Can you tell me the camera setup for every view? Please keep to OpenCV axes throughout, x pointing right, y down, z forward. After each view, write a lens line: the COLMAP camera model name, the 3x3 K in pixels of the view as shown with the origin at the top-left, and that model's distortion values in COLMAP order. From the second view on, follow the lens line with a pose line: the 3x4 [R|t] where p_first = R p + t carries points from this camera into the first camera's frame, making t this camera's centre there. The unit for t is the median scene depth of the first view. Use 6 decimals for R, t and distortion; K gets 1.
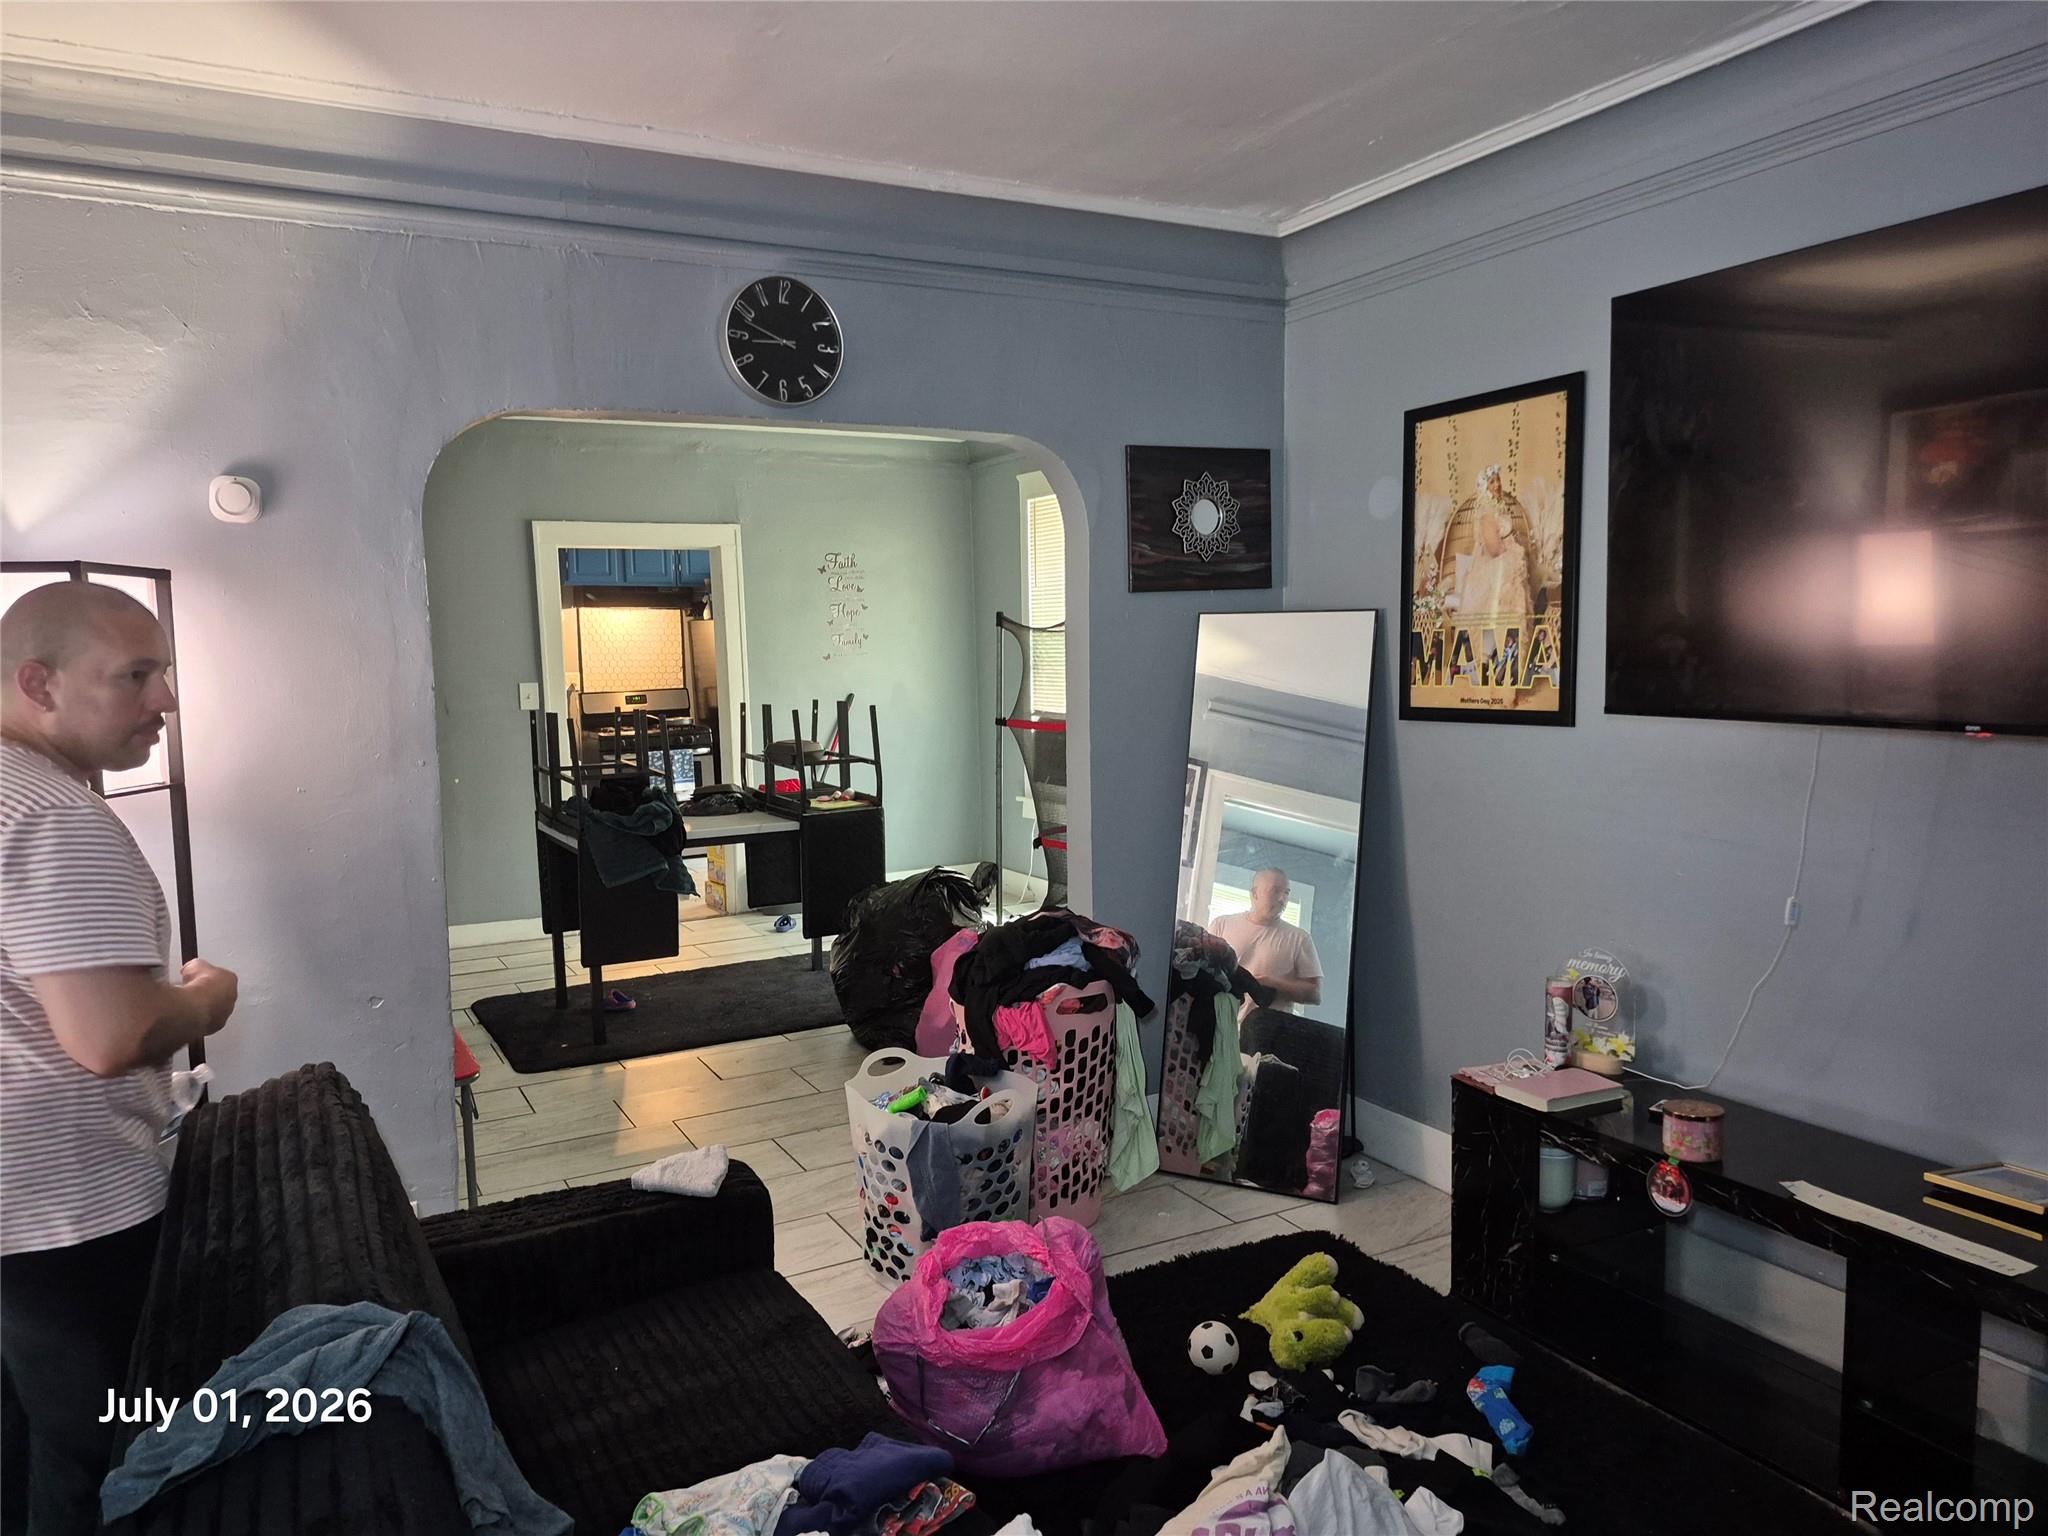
lens RADIAL K [[1392.5, 0, 1045.4], [0, 1392.5, 795.6], [0, 0, 1]] dist [0.004286, -0.005642]
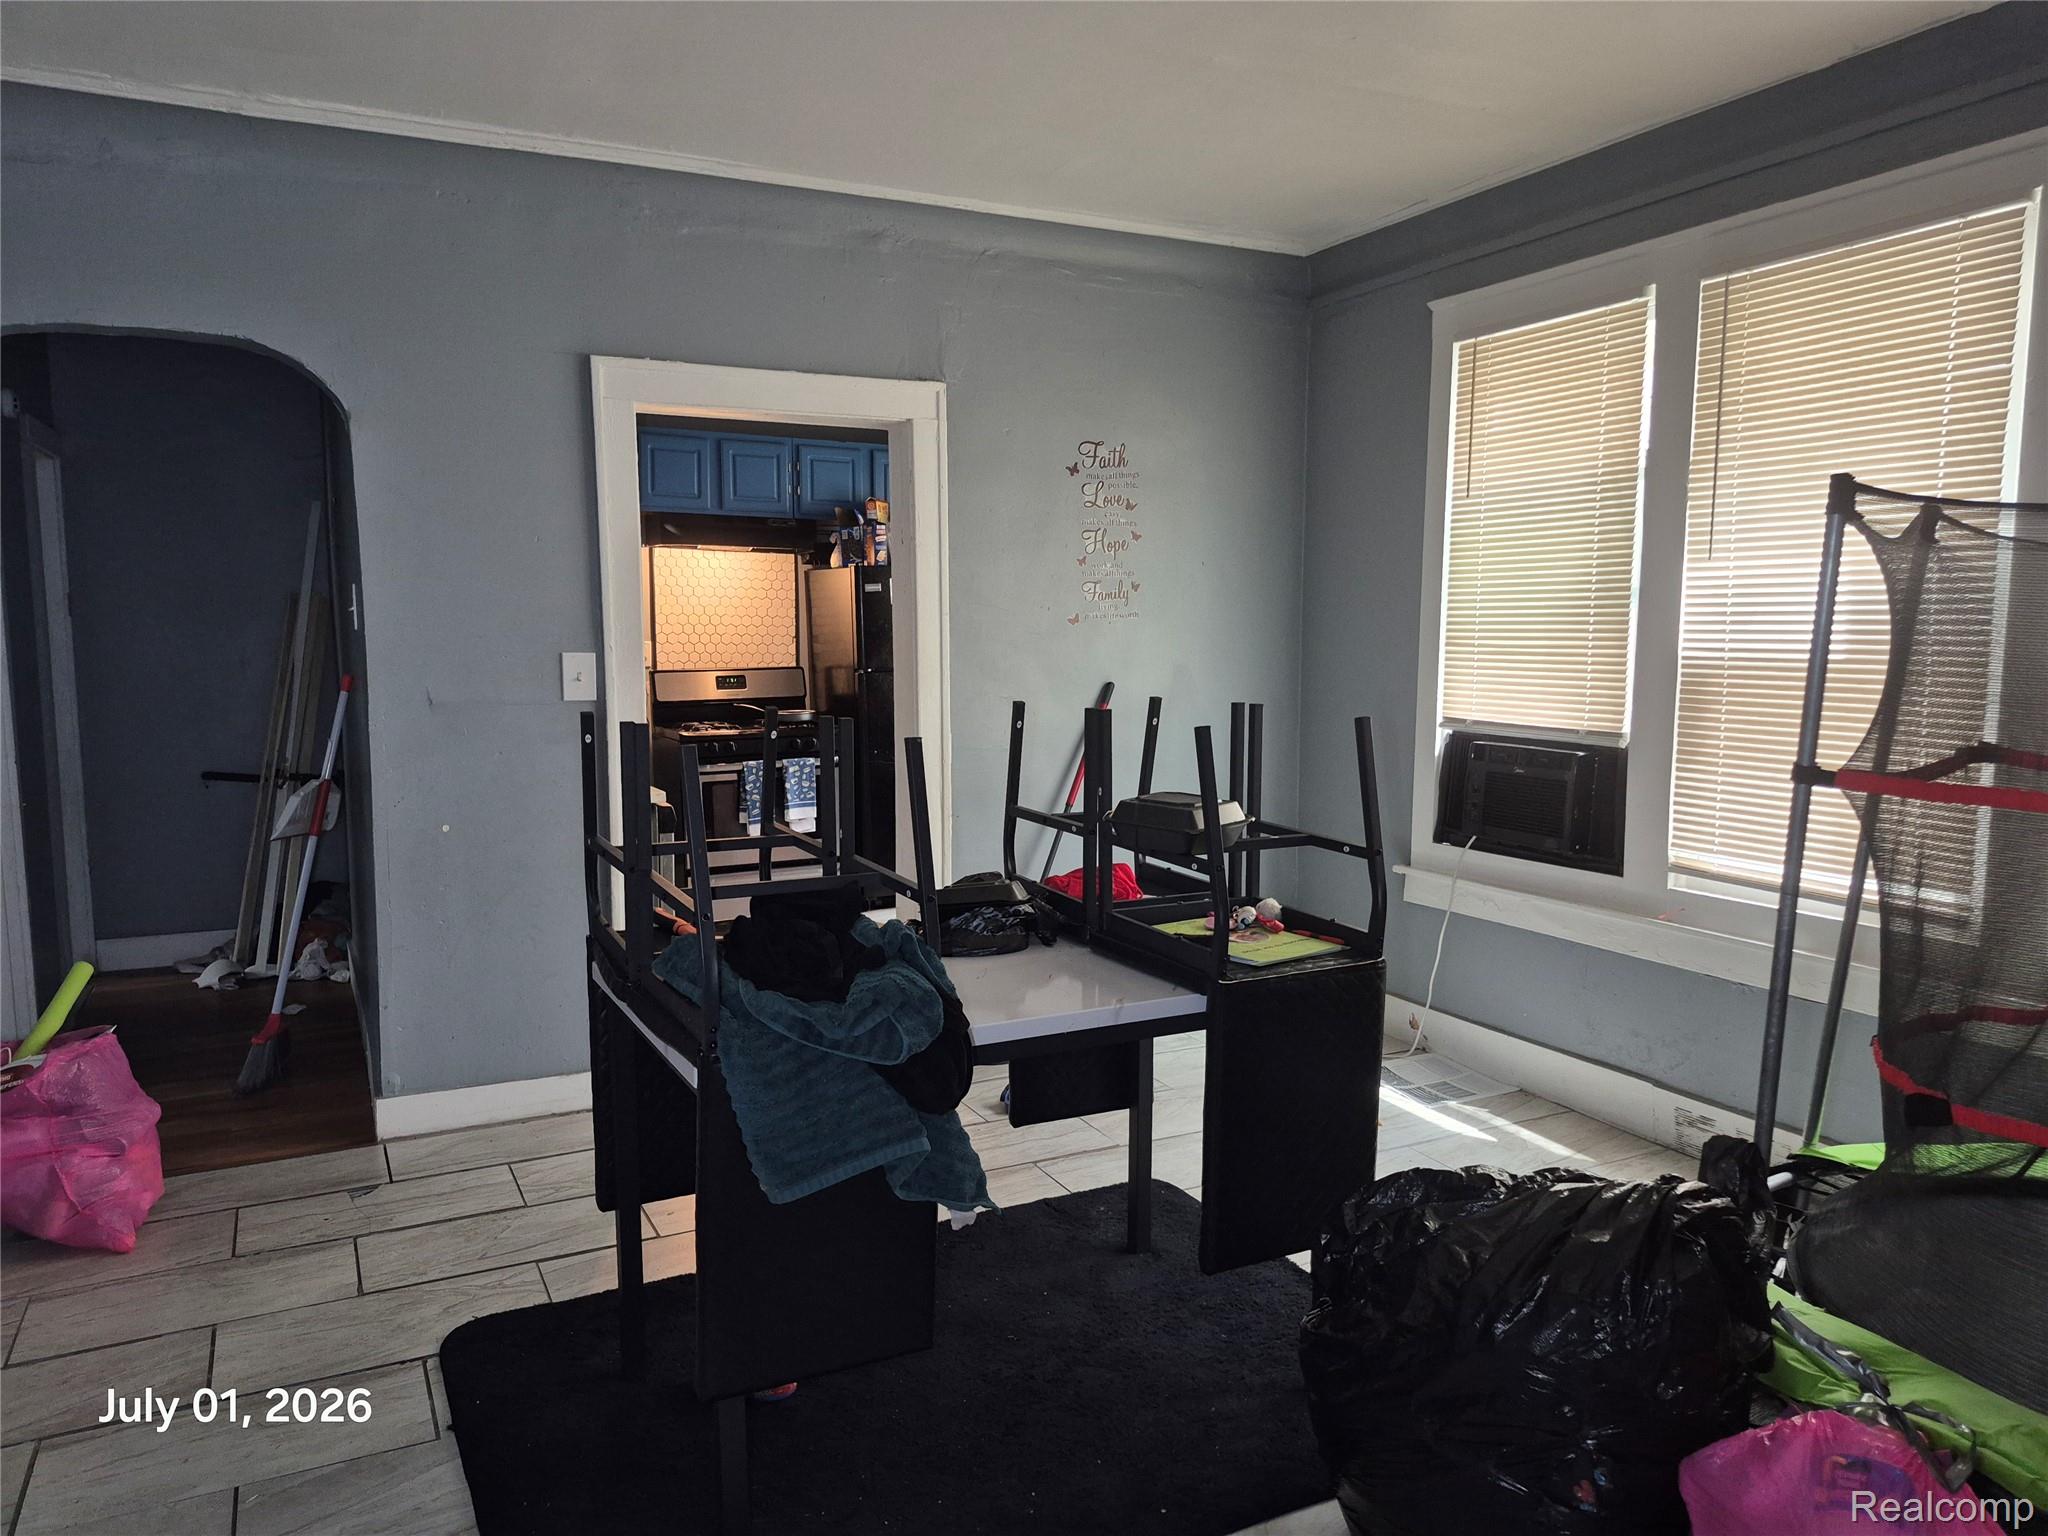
lens RADIAL K [[1392.5, 0, 985.3], [0, 1392.5, 797.3], [0, 0, 1]] dist [0.004286, -0.005642]
pose [[0.997265, 0.024573, -0.069699, -0.151442], [-0.023623, 0.999617, 0.014419, -0.031776], [0.070027, -0.012733, 0.997464, 0.408510]]
